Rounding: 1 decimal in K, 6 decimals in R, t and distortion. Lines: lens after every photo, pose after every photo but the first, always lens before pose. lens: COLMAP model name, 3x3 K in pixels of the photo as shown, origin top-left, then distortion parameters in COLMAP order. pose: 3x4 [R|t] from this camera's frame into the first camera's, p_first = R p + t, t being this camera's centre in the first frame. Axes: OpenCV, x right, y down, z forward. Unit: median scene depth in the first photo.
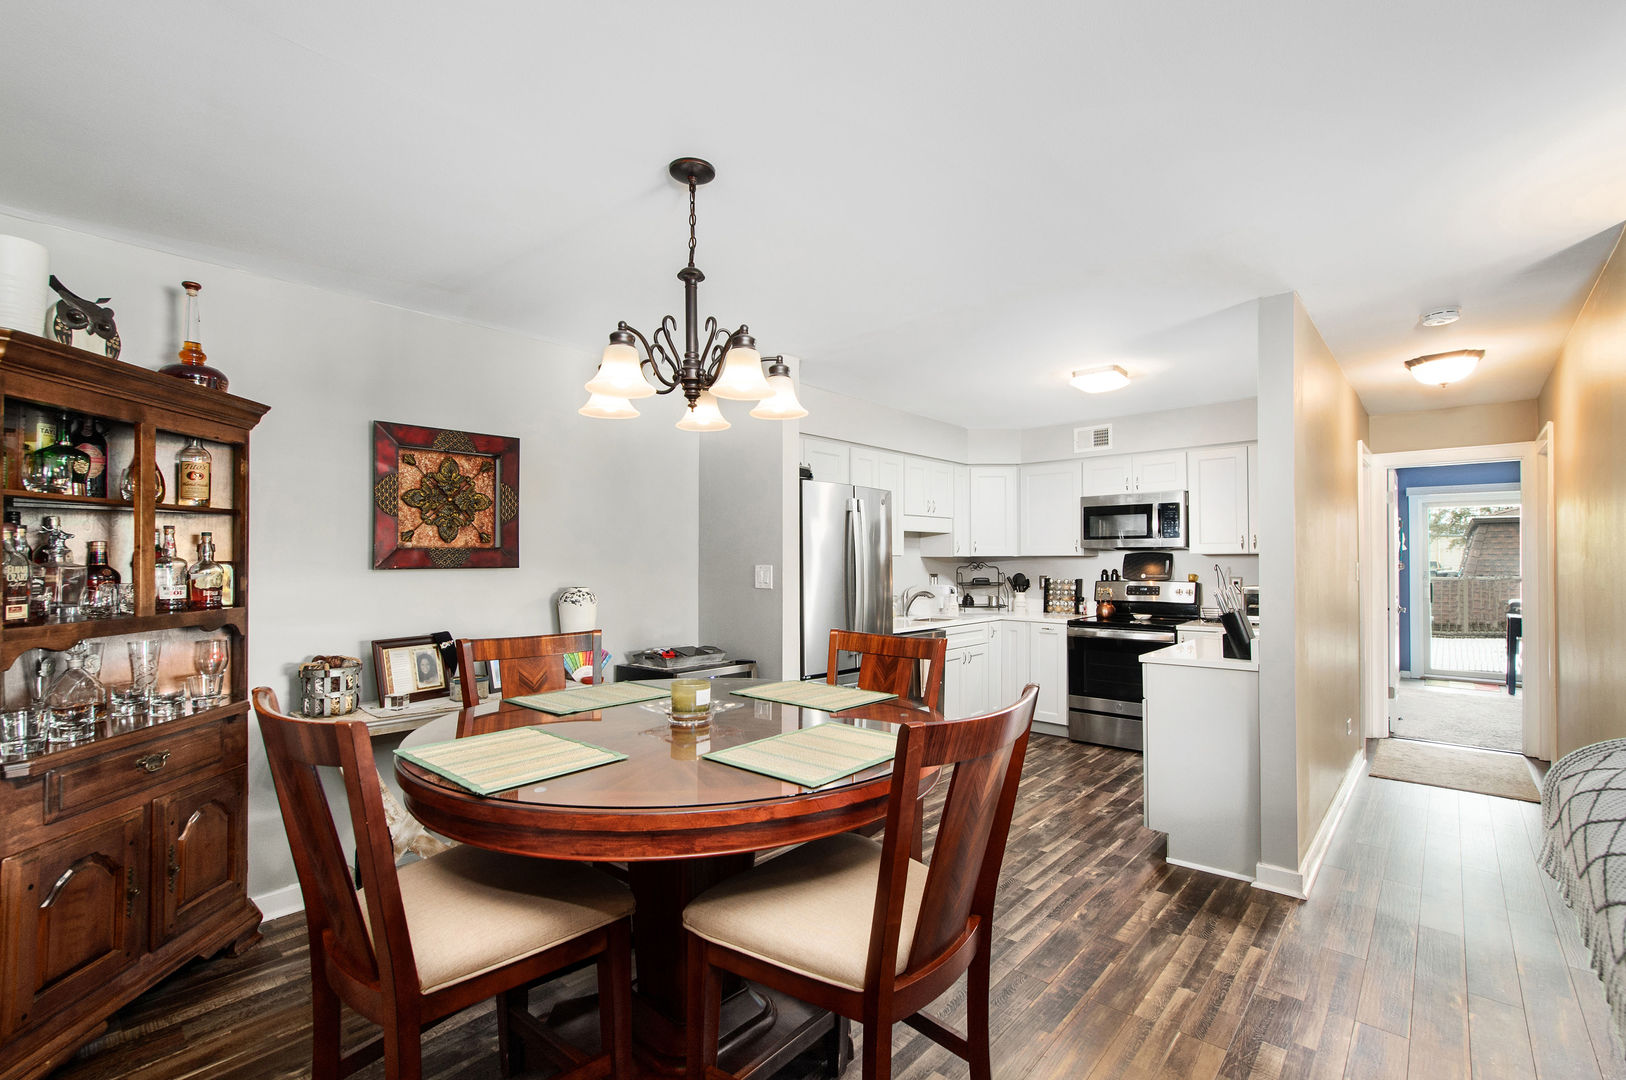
lens RADIAL K [[721.6, 0, 777.5], [0, 721.6, 550.2], [0, 0, 1]] dist [-0.007283, -0.000042]
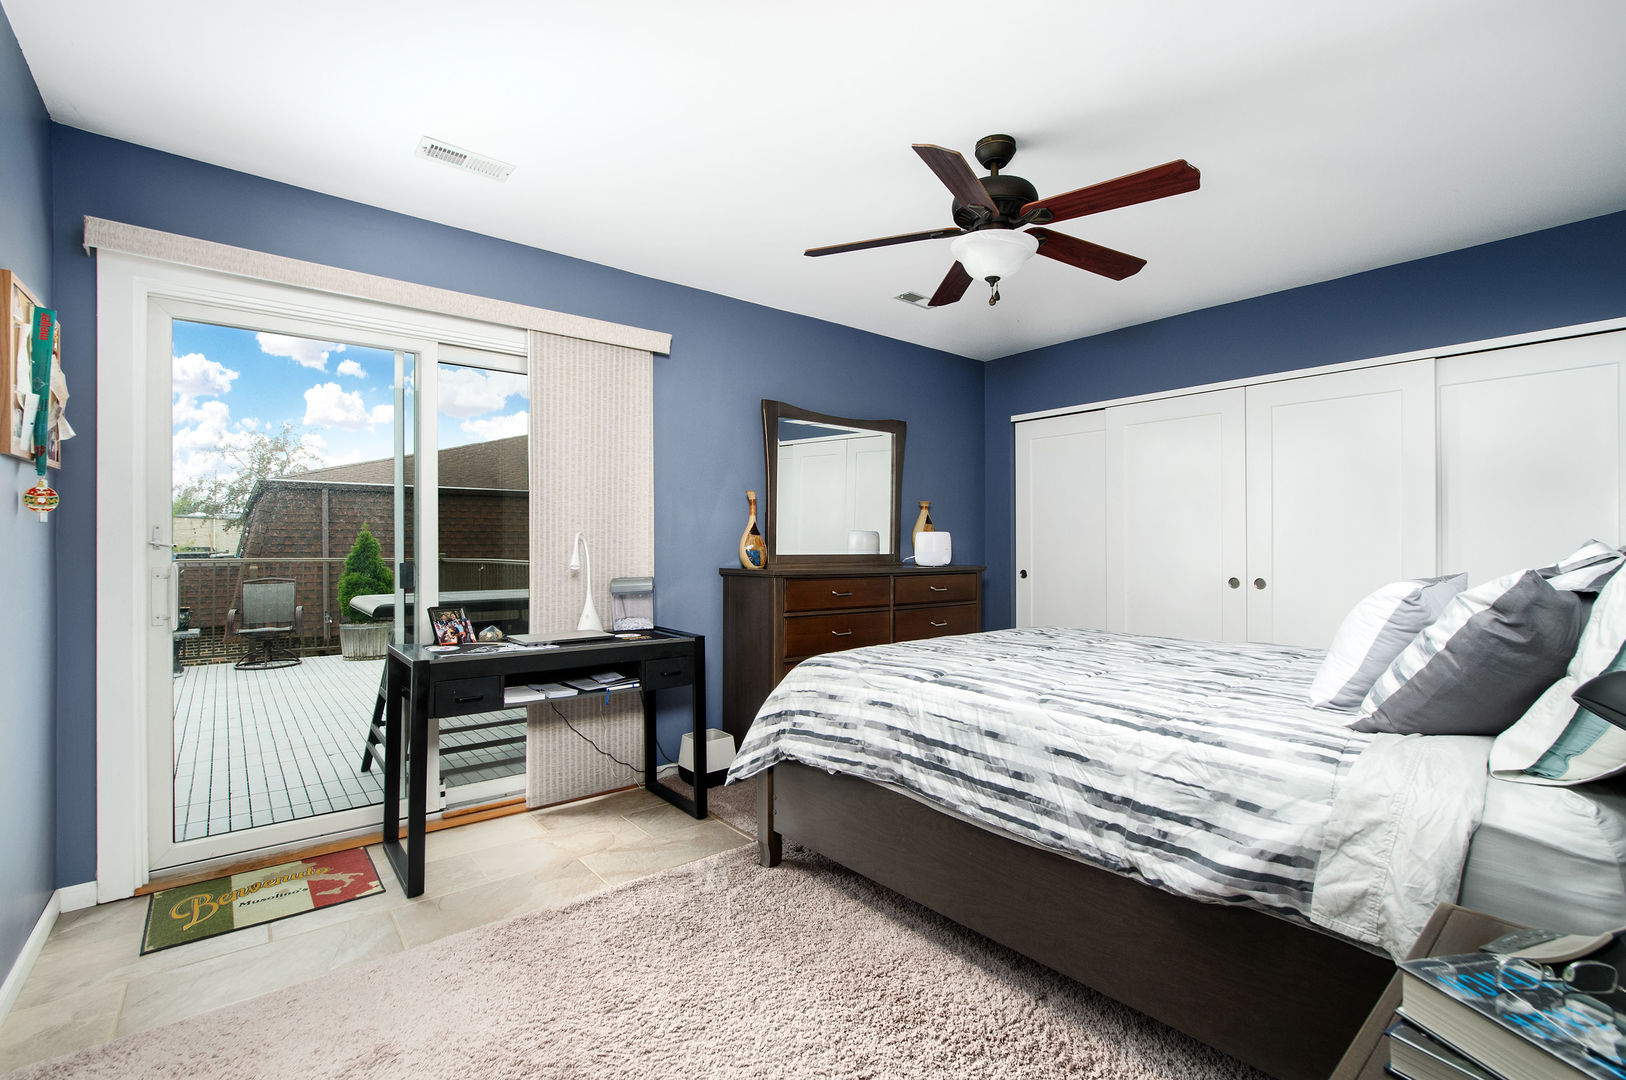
lens RADIAL K [[721.6, 0, 777.5], [0, 721.6, 550.2], [0, 0, 1]] dist [-0.007283, -0.000042]
pose [[0.161555, -0.008786, 0.986825, 0.765639], [-0.007961, 0.999916, 0.010206, 0.039054], [-0.986832, -0.009505, 0.161472, 0.820444]]
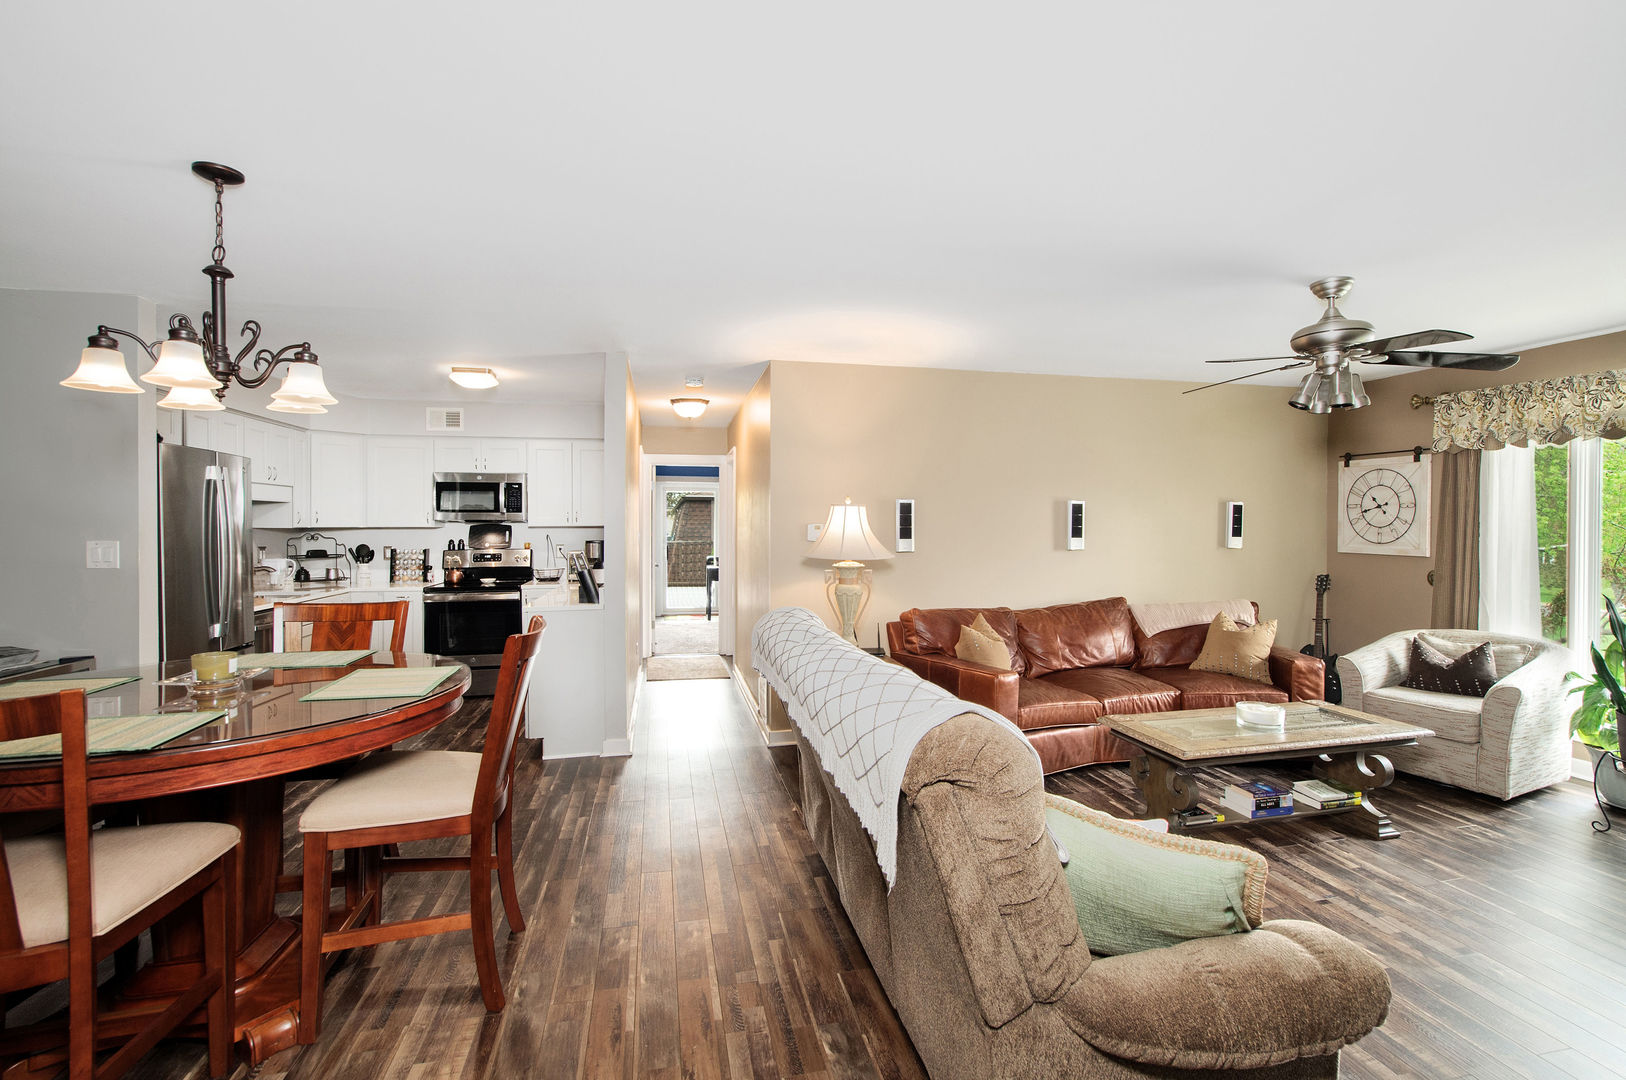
lens RADIAL K [[816.4, 0, 822.2], [0, 816.4, 535.4], [0, 0, 1]] dist [-0.026983, 0.001701]
pose [[0.576335, -0.009153, 0.817162, -0.244499], [-0.012468, 0.999722, 0.019992, -0.012025], [-0.817118, -0.021710, 0.576061, -0.178488]]
